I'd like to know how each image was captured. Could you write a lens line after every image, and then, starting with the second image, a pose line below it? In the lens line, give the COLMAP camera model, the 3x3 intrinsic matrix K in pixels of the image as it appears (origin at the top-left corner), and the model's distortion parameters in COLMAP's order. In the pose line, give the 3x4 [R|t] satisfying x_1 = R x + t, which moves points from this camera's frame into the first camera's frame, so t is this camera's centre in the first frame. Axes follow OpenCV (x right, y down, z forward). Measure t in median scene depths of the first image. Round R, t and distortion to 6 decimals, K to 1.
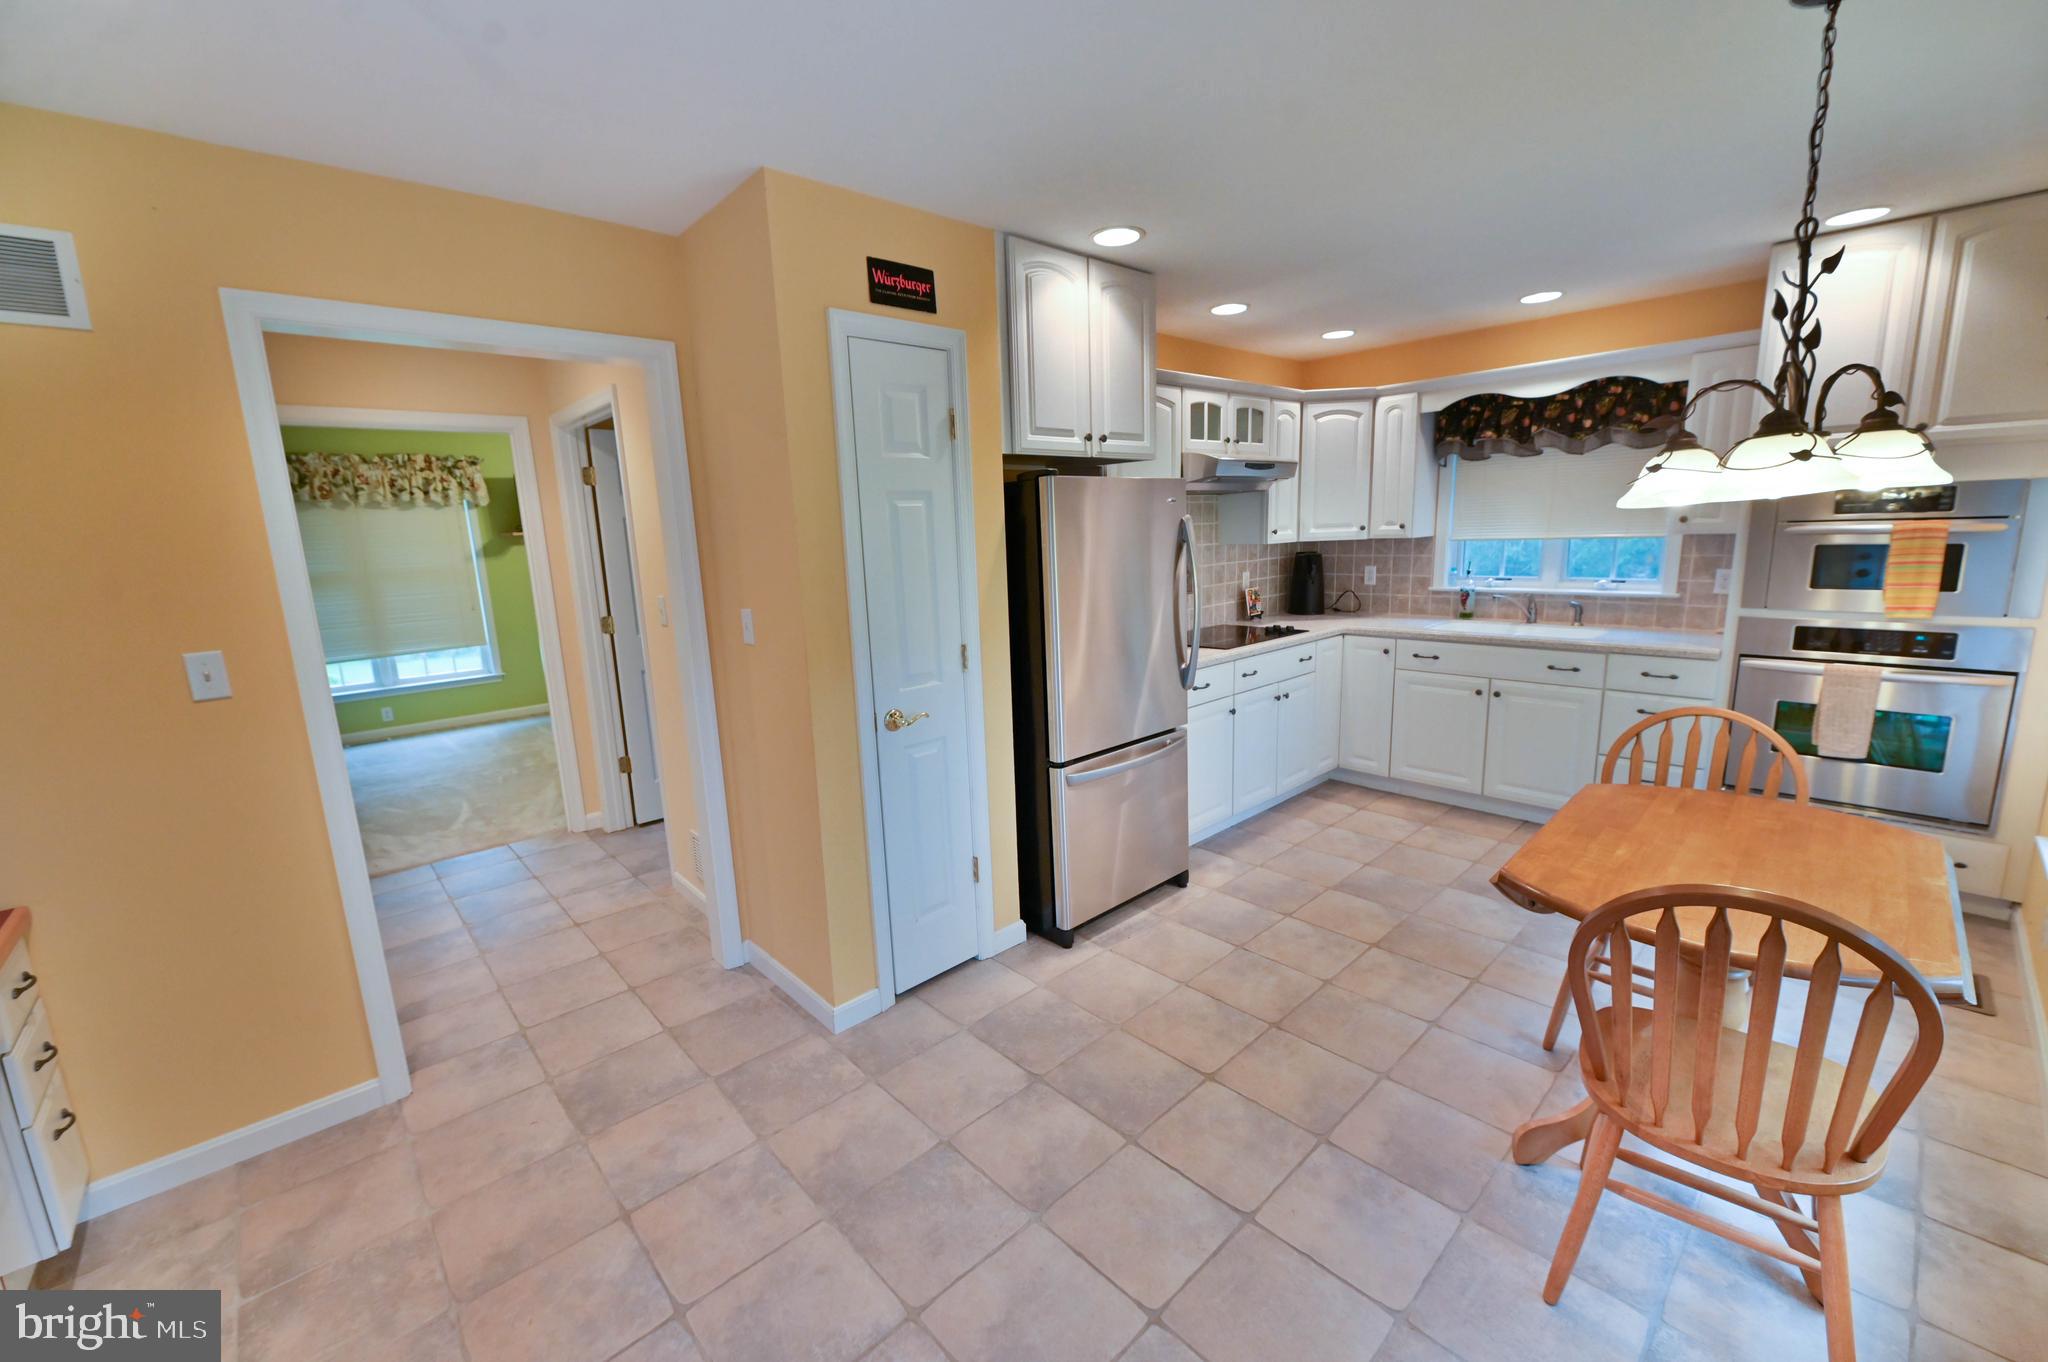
lens RADIAL K [[823.5, 0, 1026.6], [0, 823.5, 680.9], [0, 0, 1]] dist [-0.002061, -0.000337]
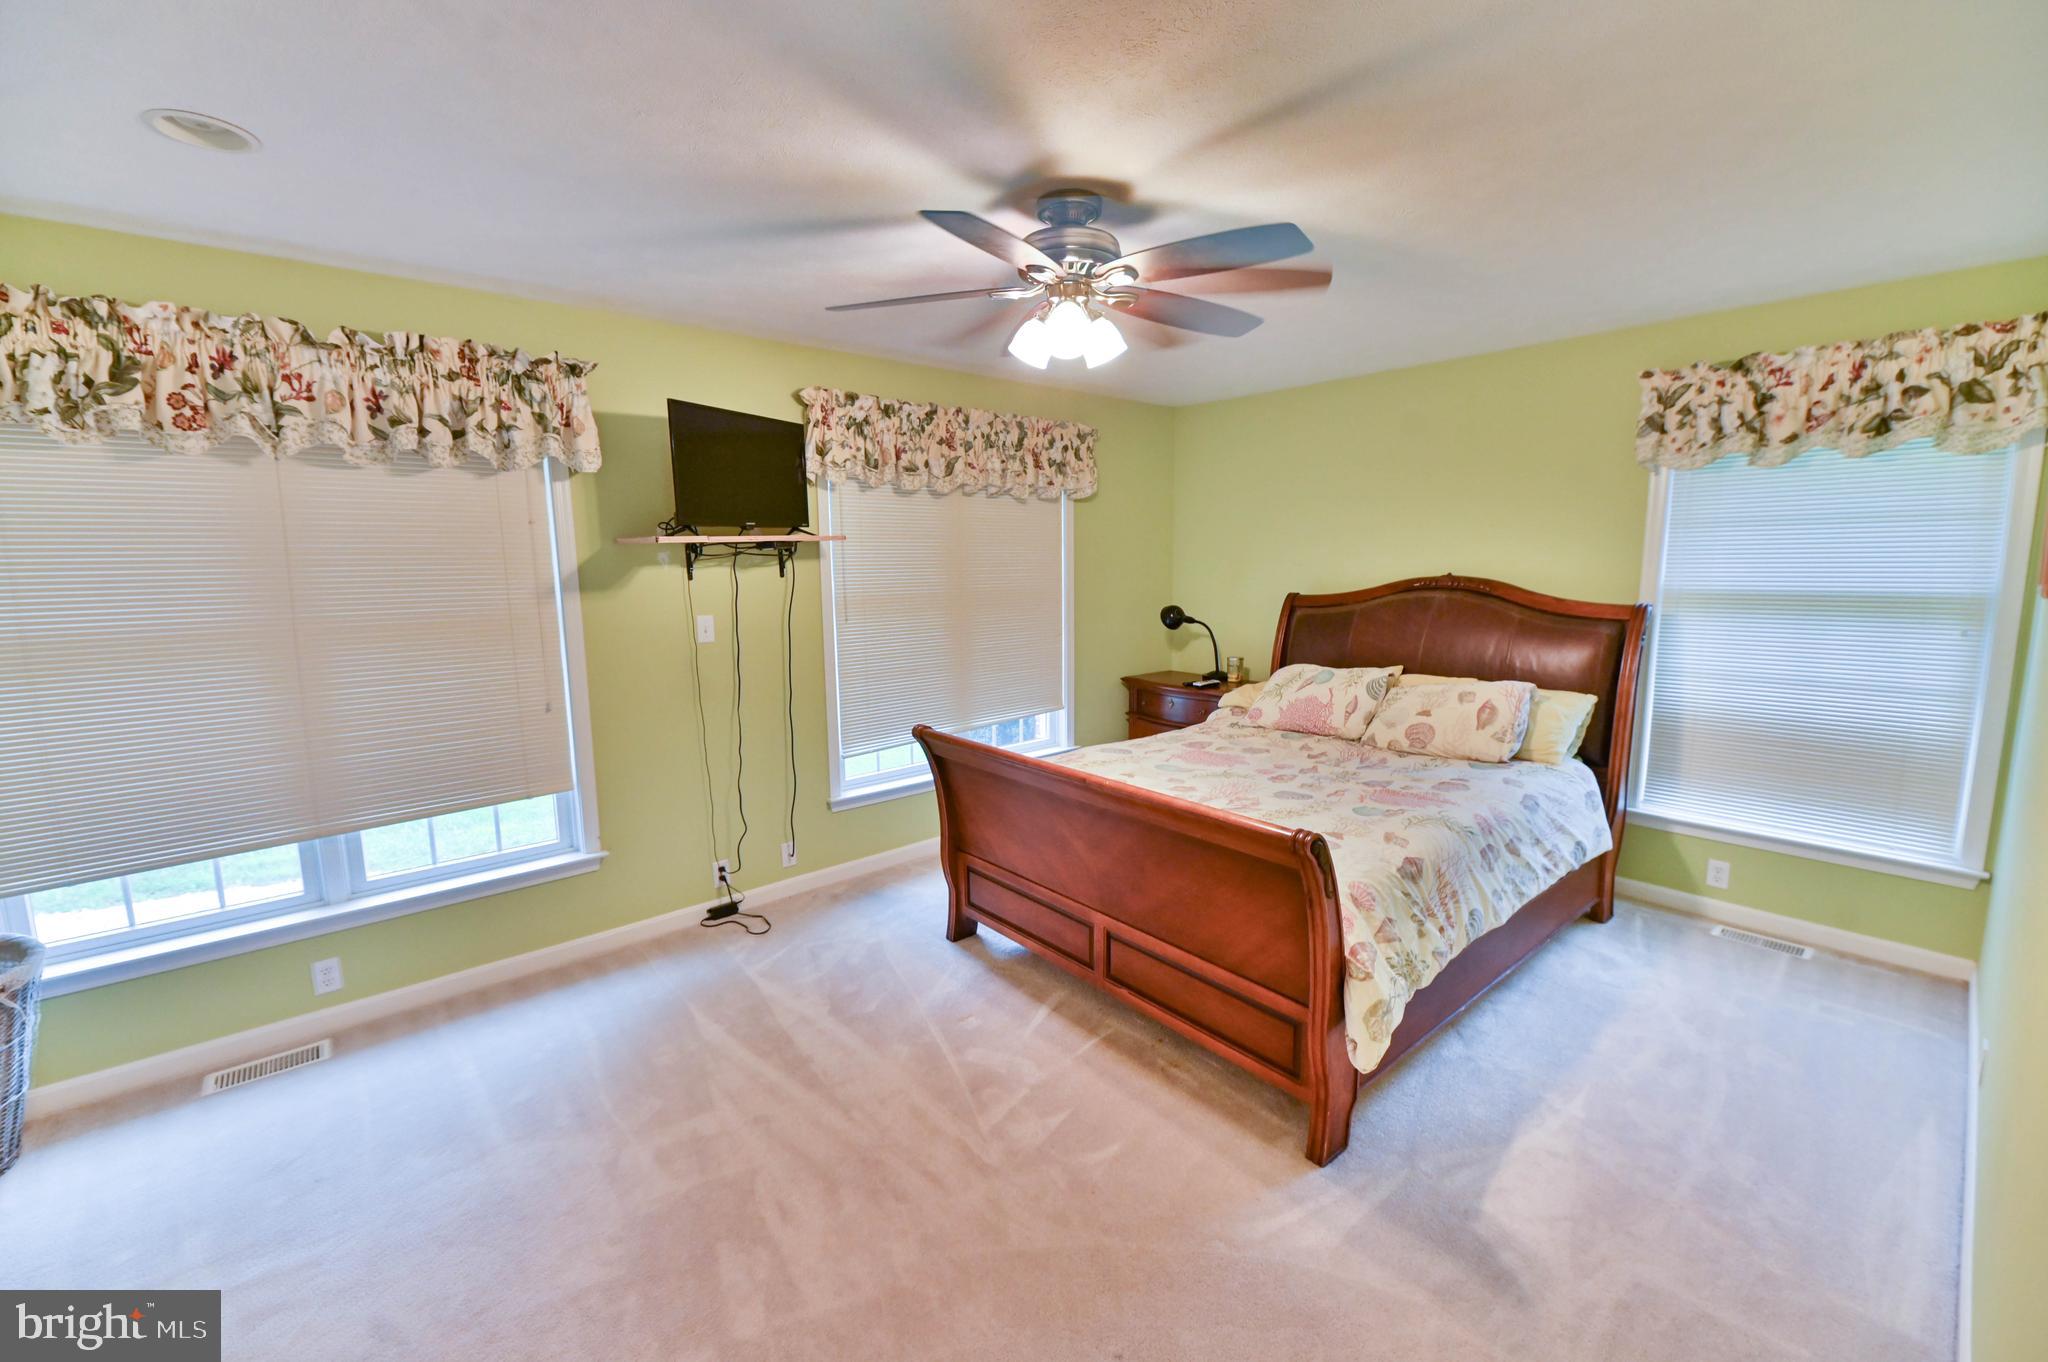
lens RADIAL K [[823.5, 0, 1013.7], [0, 823.5, 673.1], [0, 0, 1]] dist [-0.002061, -0.000337]
pose [[0.998140, 0.042149, -0.044037, -0.436297], [-0.043729, 0.998410, -0.035568, -0.108962], [0.042467, 0.037428, 0.998397, 0.614450]]
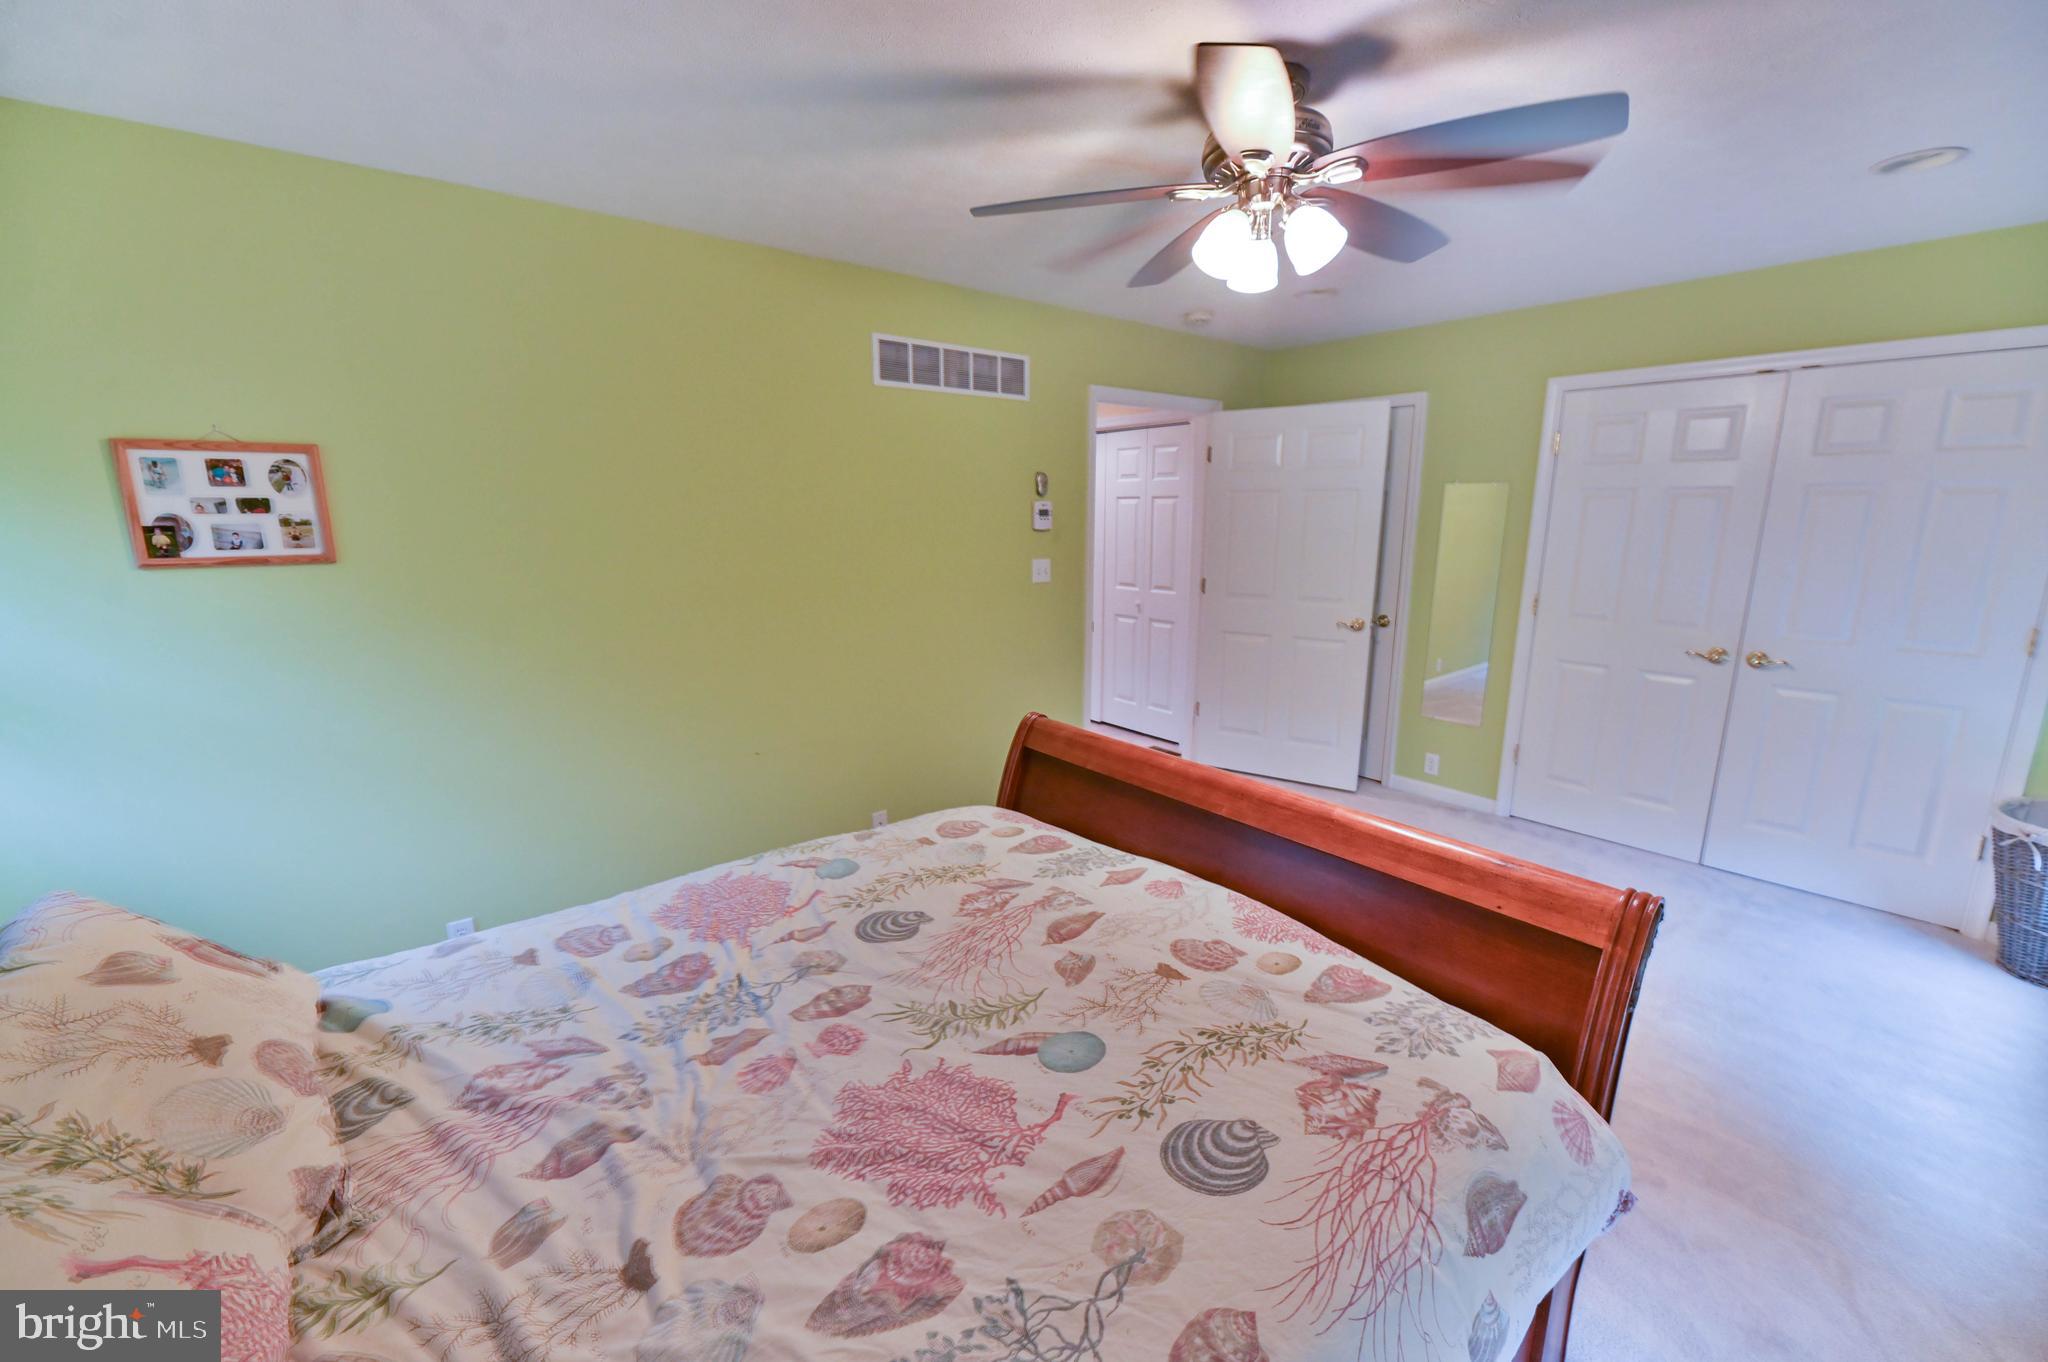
lens RADIAL K [[823.5, 0, 1027.7], [0, 823.5, 685.9], [0, 0, 1]] dist [-0.002061, -0.000337]
pose [[-0.994995, 0.017717, 0.098339, -0.371233], [0.054773, 0.919830, 0.388475, -0.229342], [-0.083572, 0.391918, -0.916197, 1.266172]]
